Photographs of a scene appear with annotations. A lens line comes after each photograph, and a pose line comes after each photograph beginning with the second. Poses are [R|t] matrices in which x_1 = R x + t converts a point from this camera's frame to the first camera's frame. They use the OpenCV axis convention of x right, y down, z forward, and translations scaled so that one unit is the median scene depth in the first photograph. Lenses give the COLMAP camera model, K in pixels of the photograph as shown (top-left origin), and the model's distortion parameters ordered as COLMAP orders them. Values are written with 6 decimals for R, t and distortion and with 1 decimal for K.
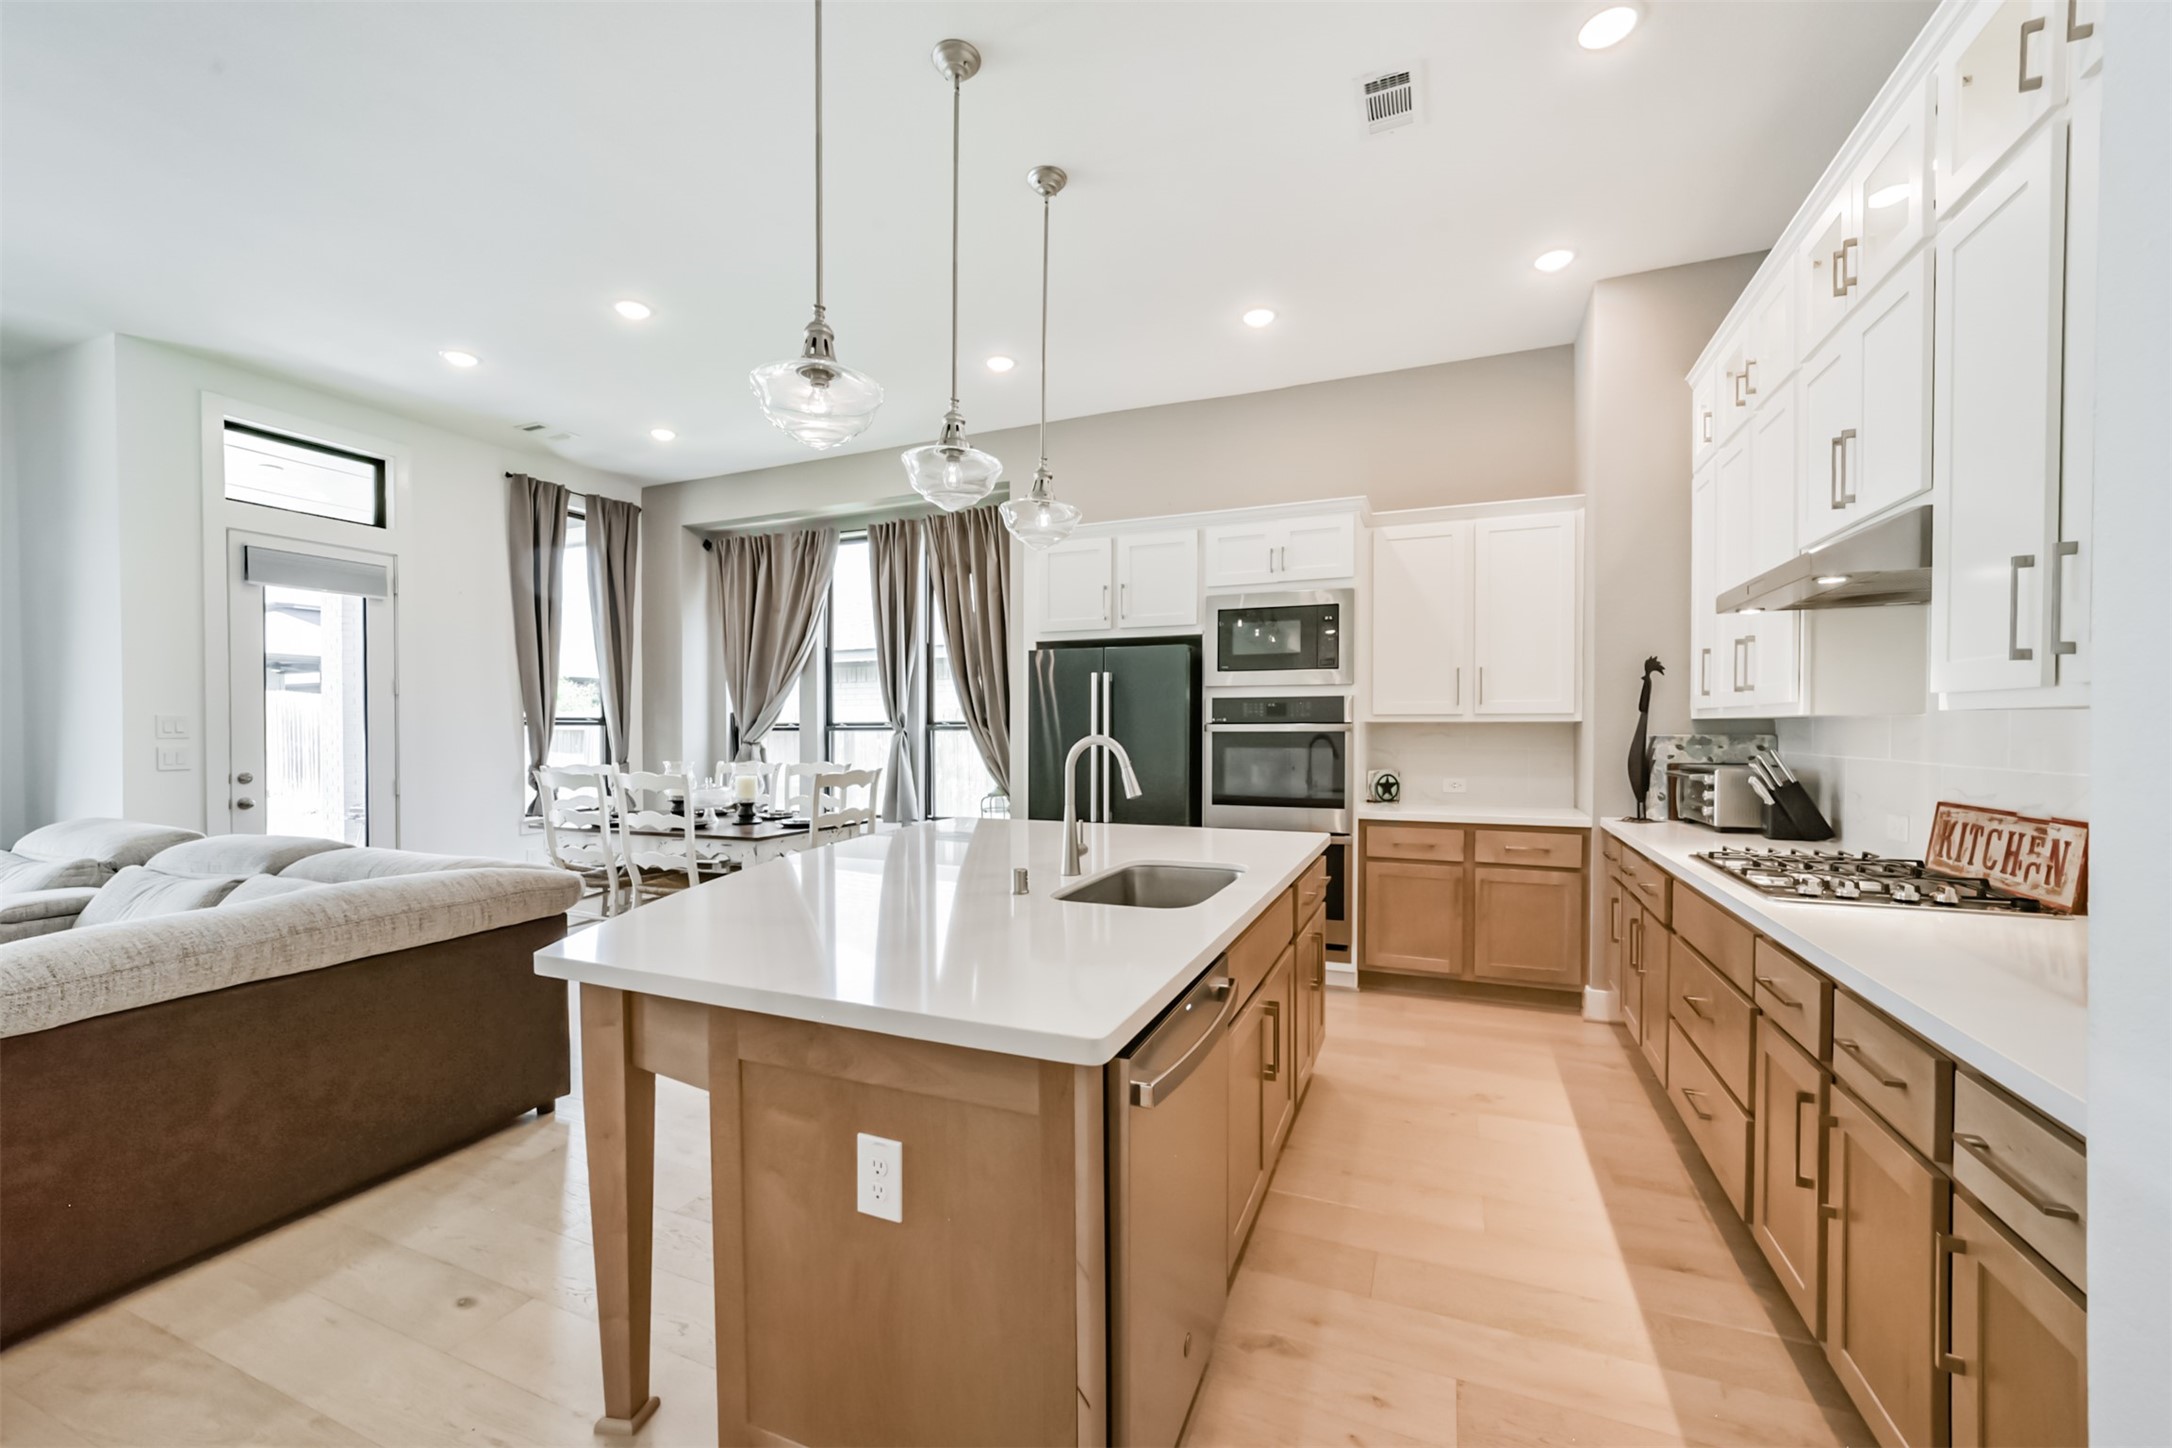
lens RADIAL K [[840.5, 0, 1089.5], [0, 840.5, 727.0], [0, 0, 1]] dist [-0.012048, 0.000339]
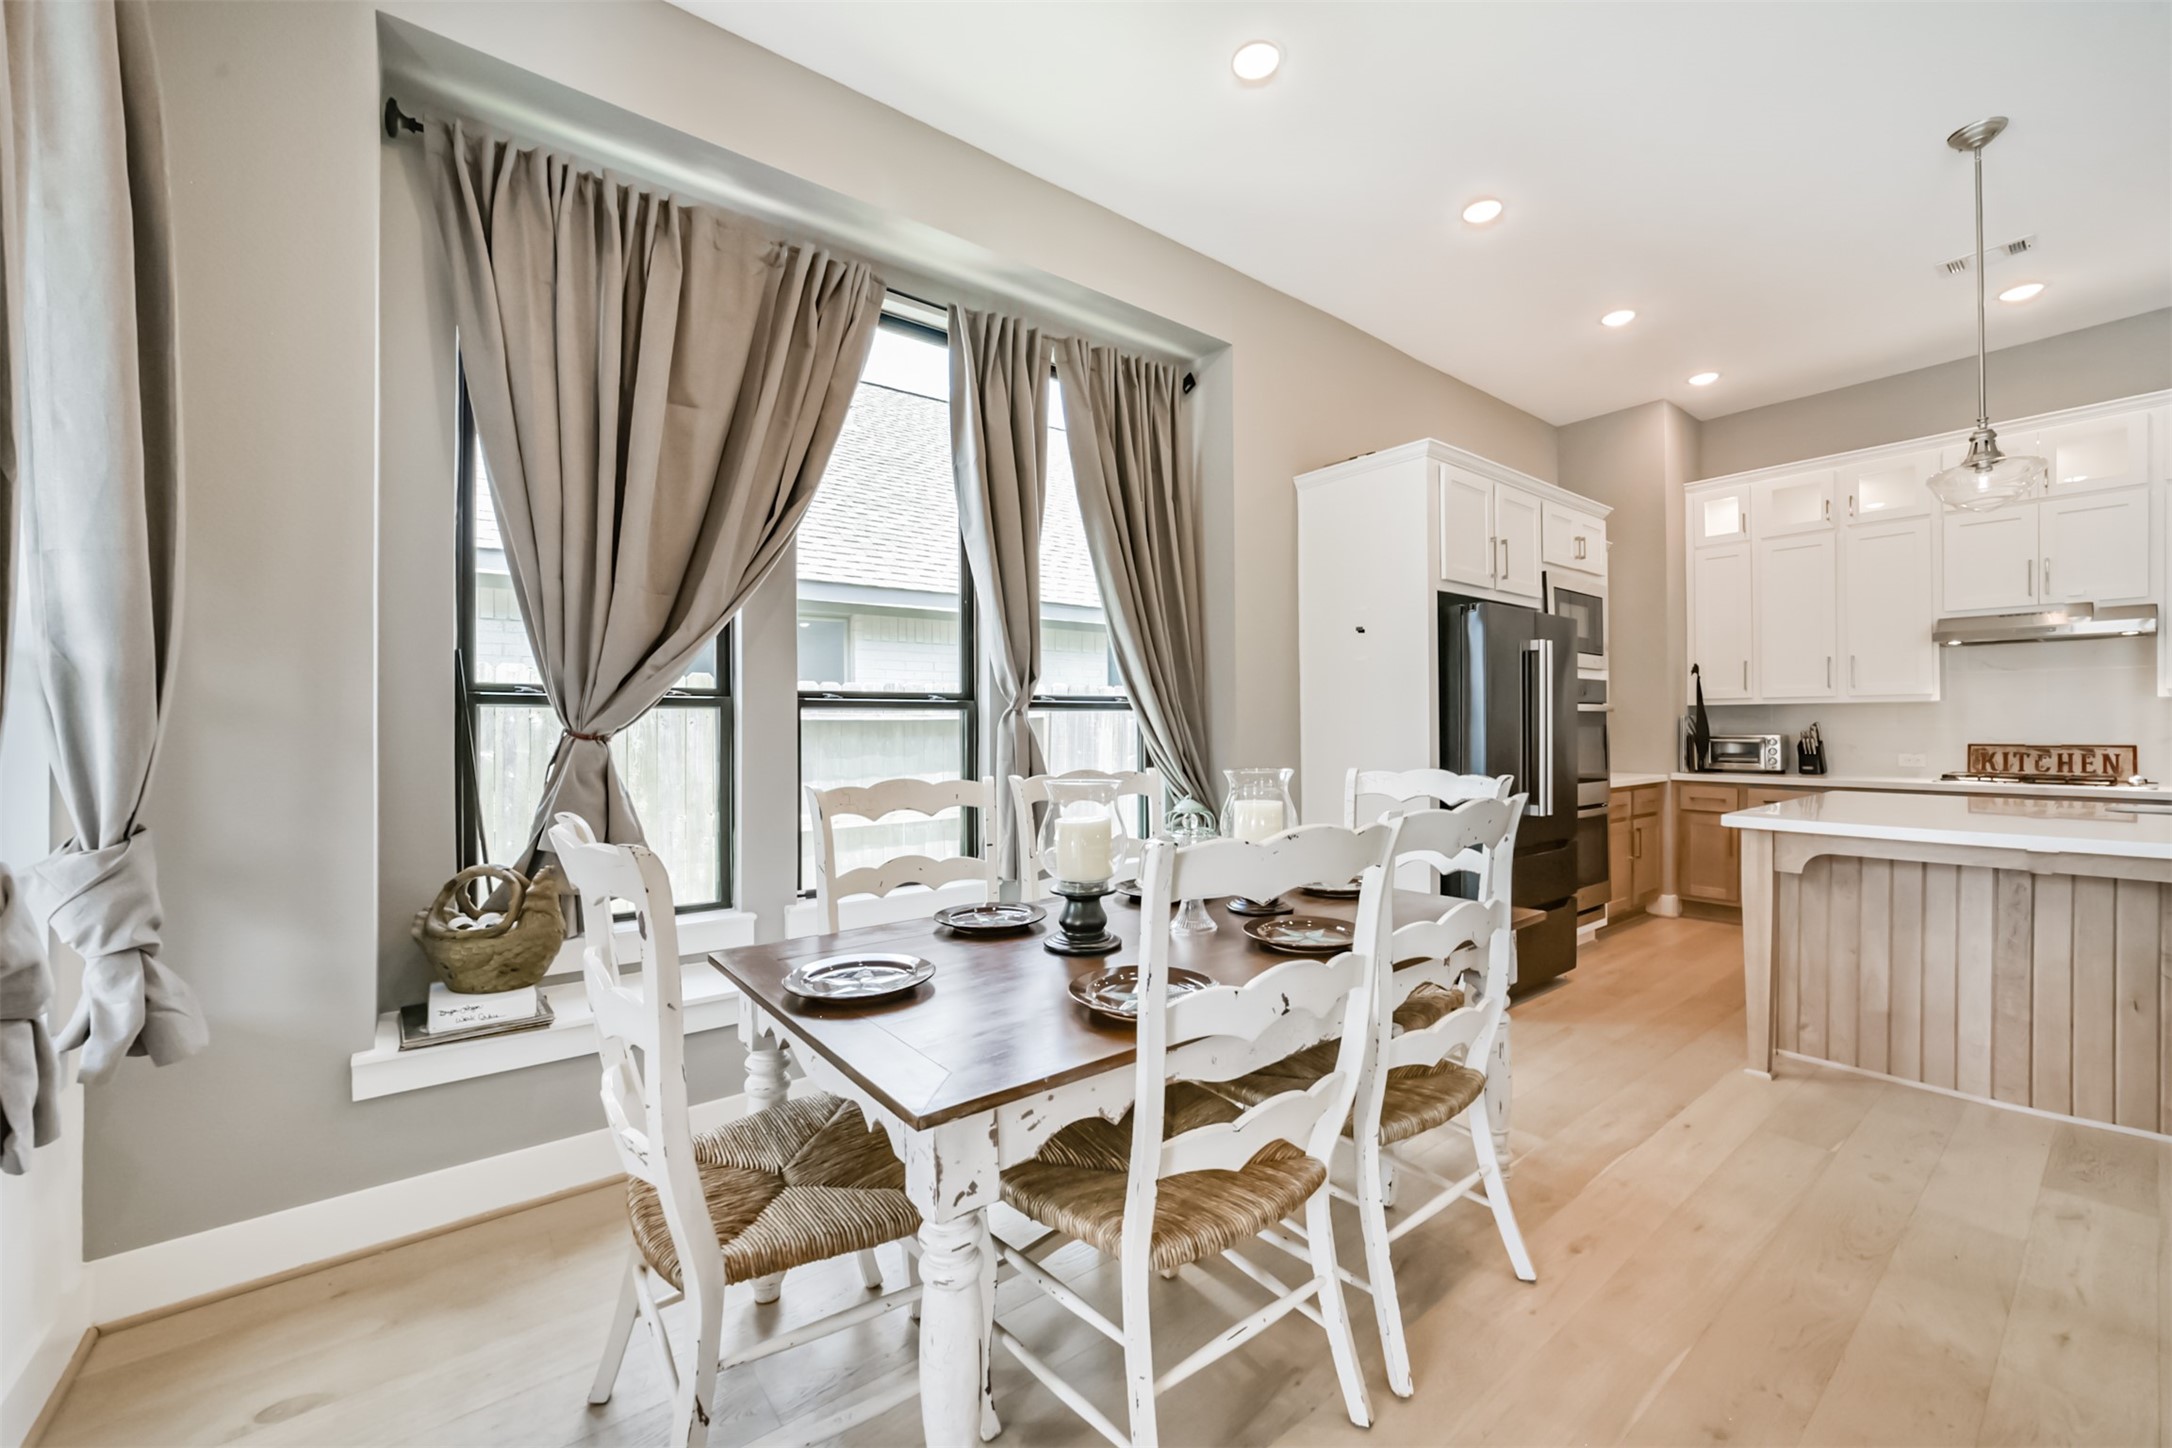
lens RADIAL K [[851.3, 0, 1091.6], [0, 851.3, 723.7], [0, 0, 1]] dist [-0.025573, 0.008865]
pose [[0.498954, 0.002070, 0.866626, -0.953784], [0.003092, 0.999987, -0.004169, 0.022061], [-0.866623, 0.004759, 0.498941, 0.959986]]
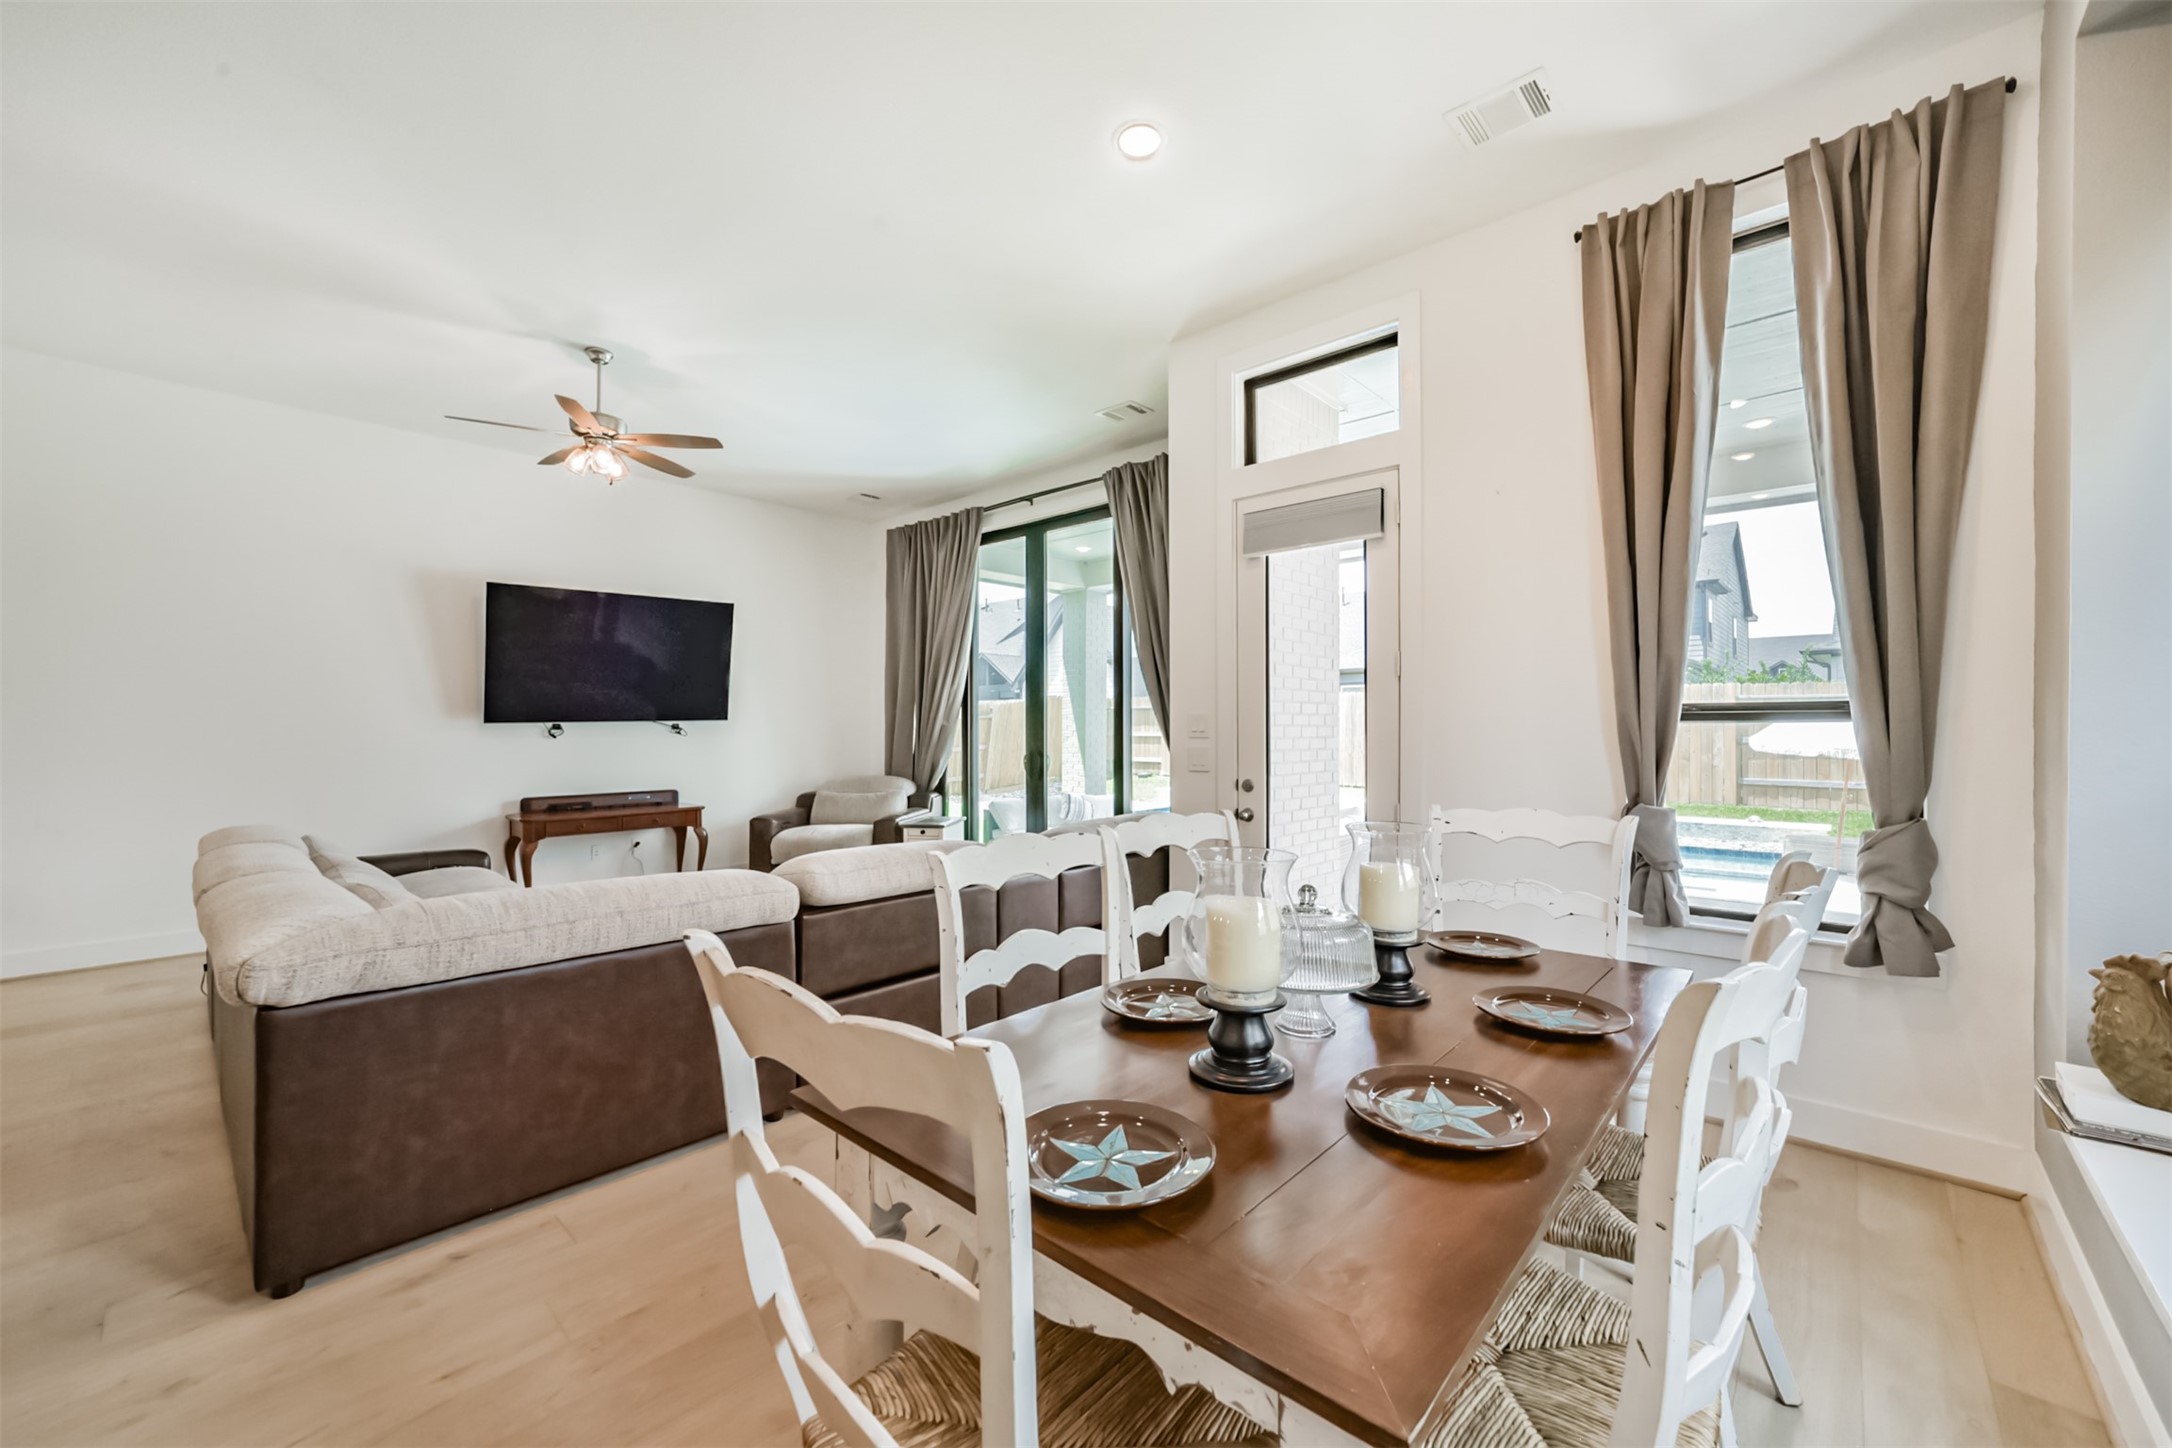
lens RADIAL K [[840.5, 0, 1089.5], [0, 840.5, 727.0], [0, 0, 1]] dist [-0.012048, 0.000339]
pose [[-0.322013, 0.000074, -0.946735, -0.140673], [0.001554, 0.999999, -0.000451, 0.001453], [0.946734, -0.001616, -0.322013, 1.133261]]
